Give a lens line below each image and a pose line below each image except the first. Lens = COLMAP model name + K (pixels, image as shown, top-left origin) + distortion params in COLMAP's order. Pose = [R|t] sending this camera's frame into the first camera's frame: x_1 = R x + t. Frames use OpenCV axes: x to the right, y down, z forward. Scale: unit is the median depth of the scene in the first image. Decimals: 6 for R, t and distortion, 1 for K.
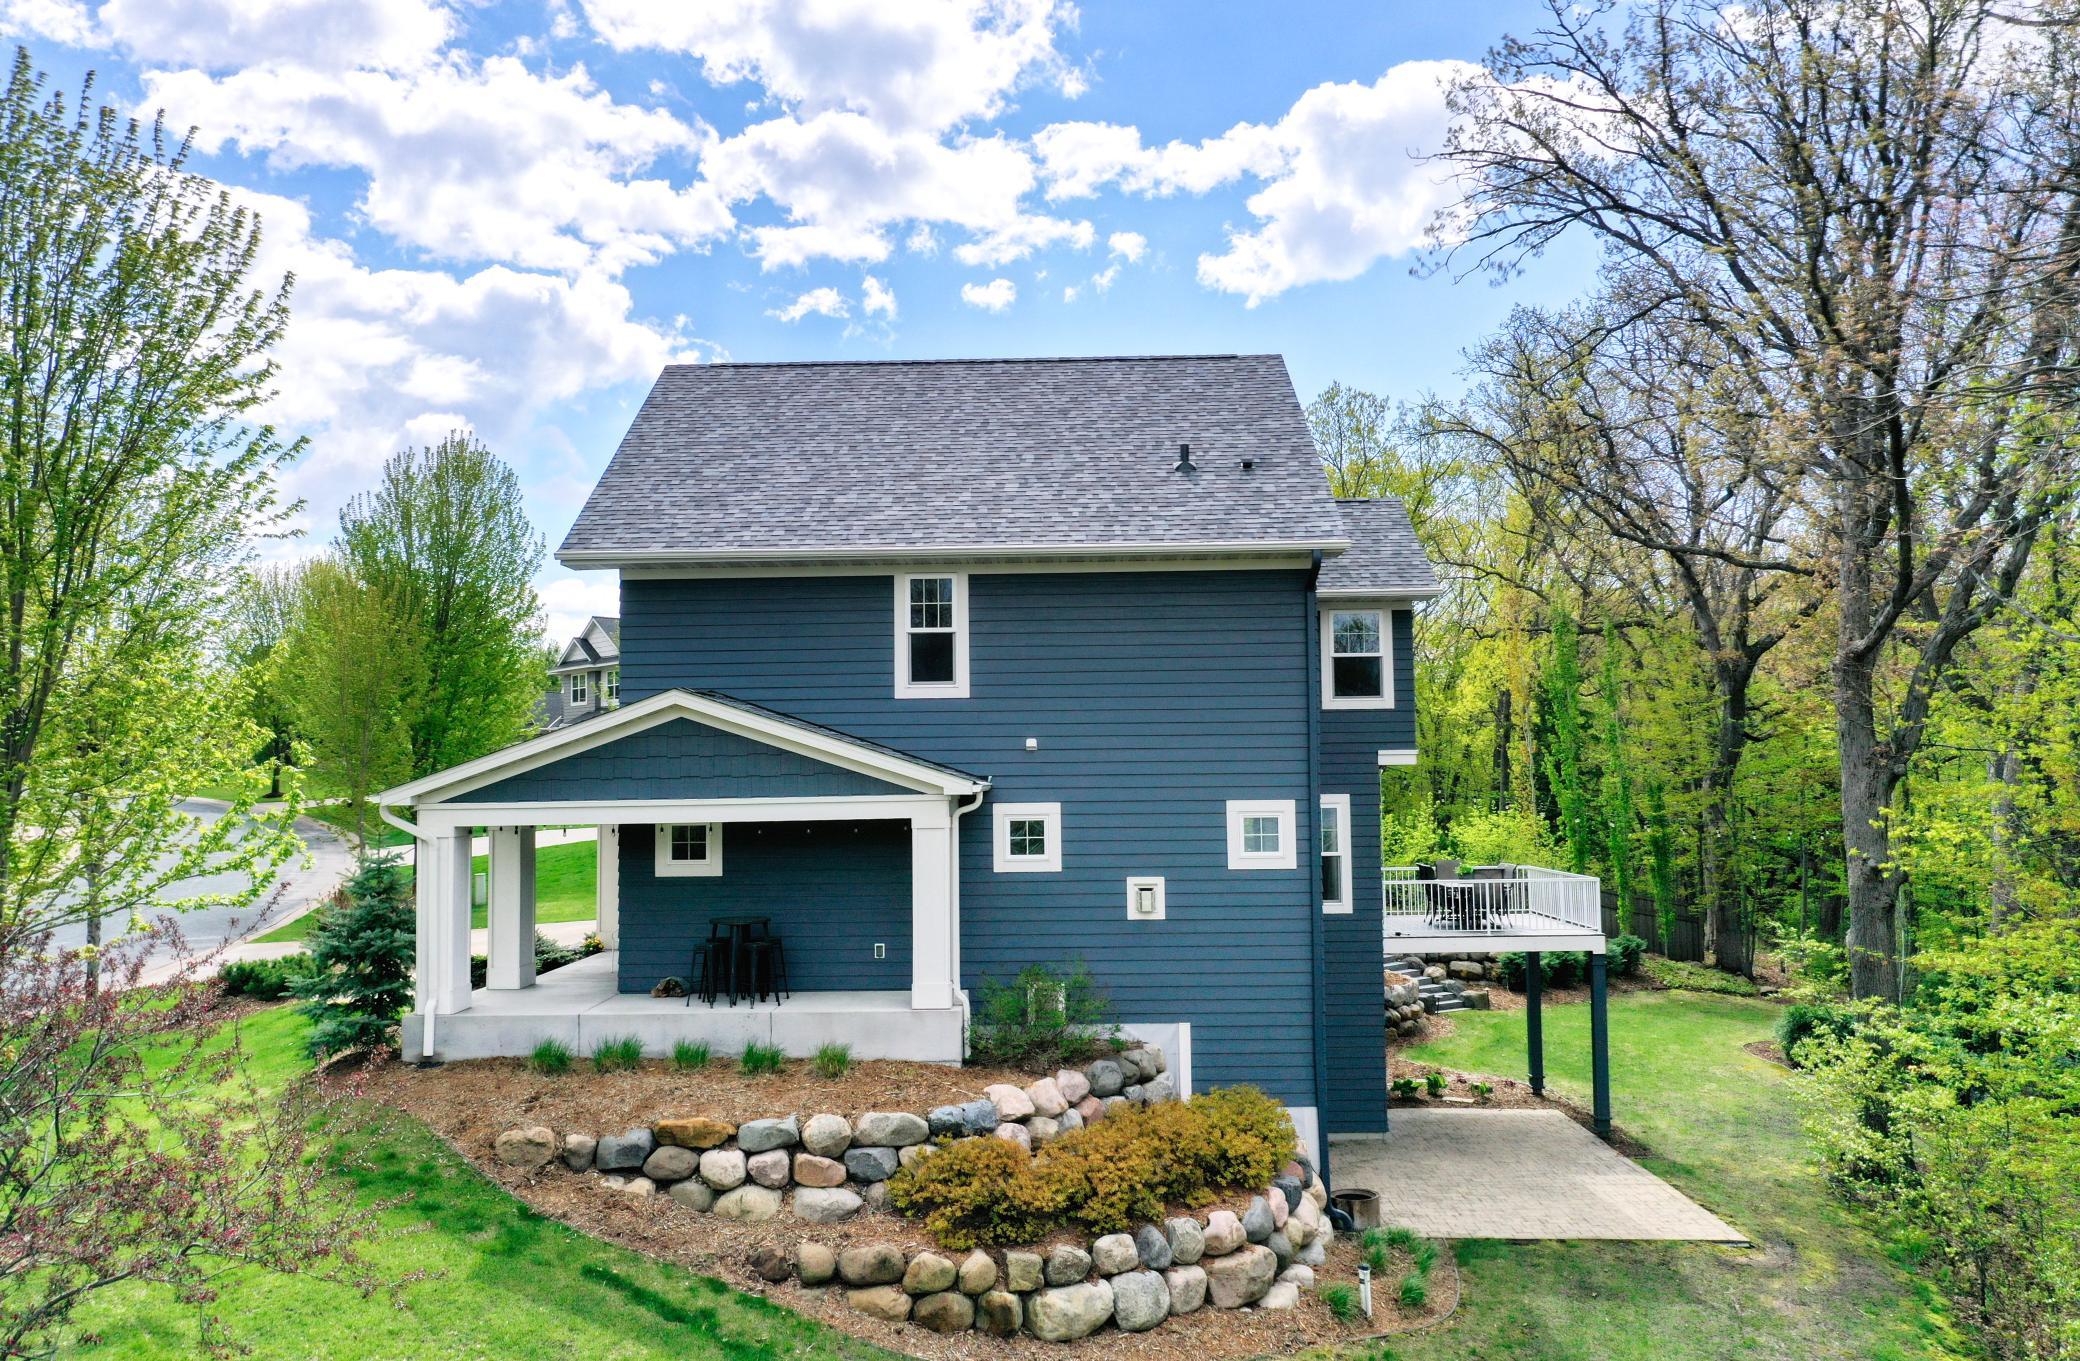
lens RADIAL K [[1689.2, 0, 1040.5], [0, 1689.2, 676.7], [0, 0, 1]] dist [-0.003107, 0.004171]
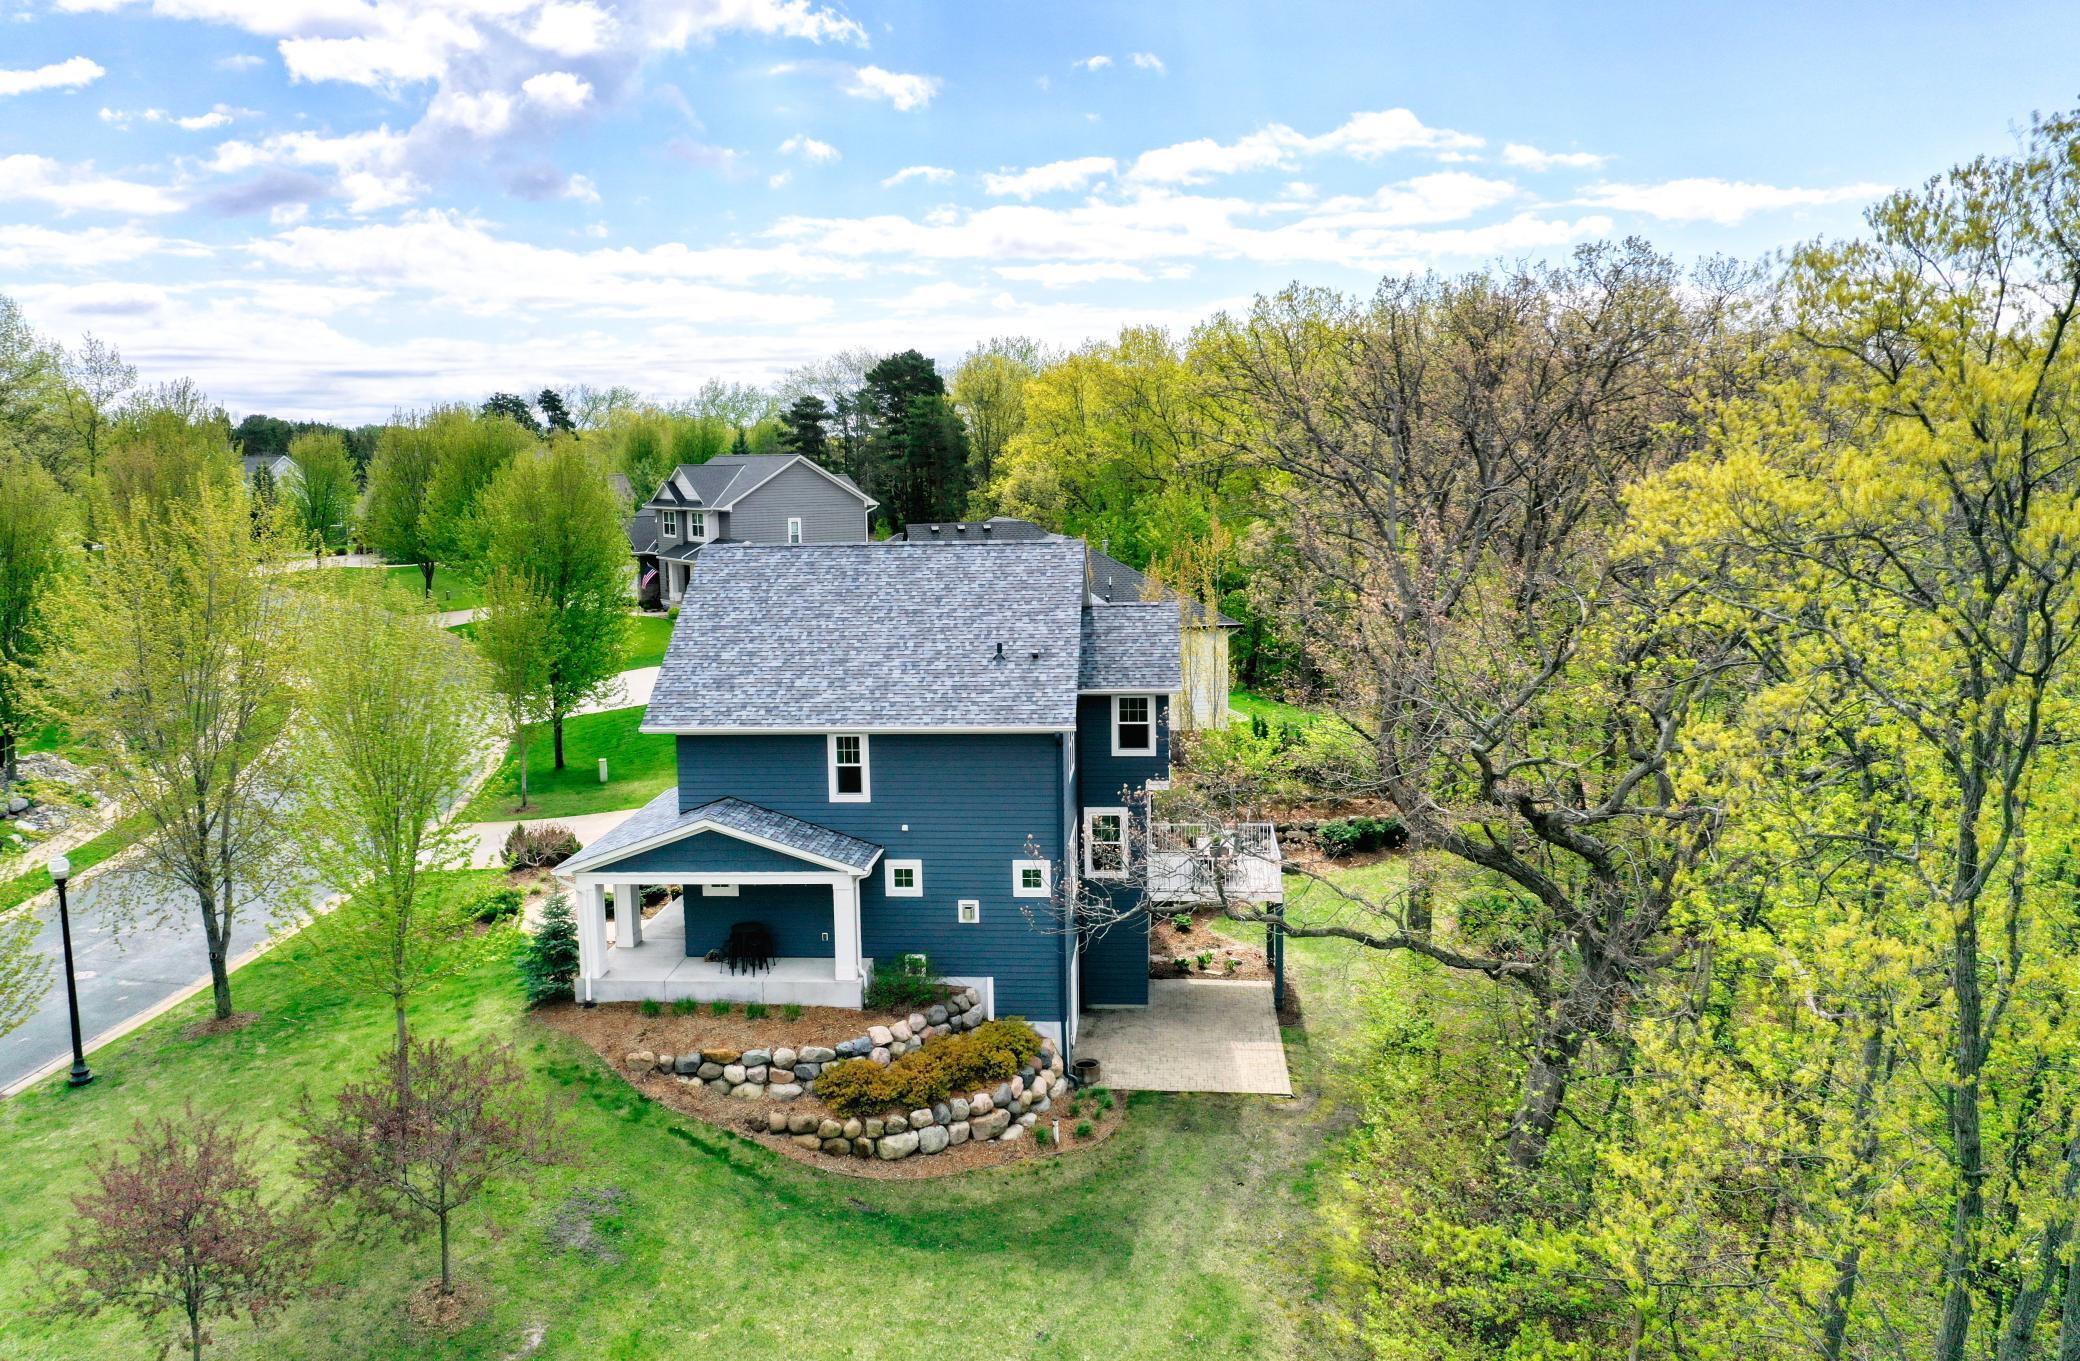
lens RADIAL K [[1689.2, 0, 1040.2], [0, 1689.2, 683.8], [0, 0, 1]] dist [-0.003107, 0.004171]
pose [[0.998275, 0.003953, -0.058577, 0.280005], [0.007802, 0.979950, 0.199092, -0.538793], [0.058190, -0.199206, 0.978228, -0.832767]]
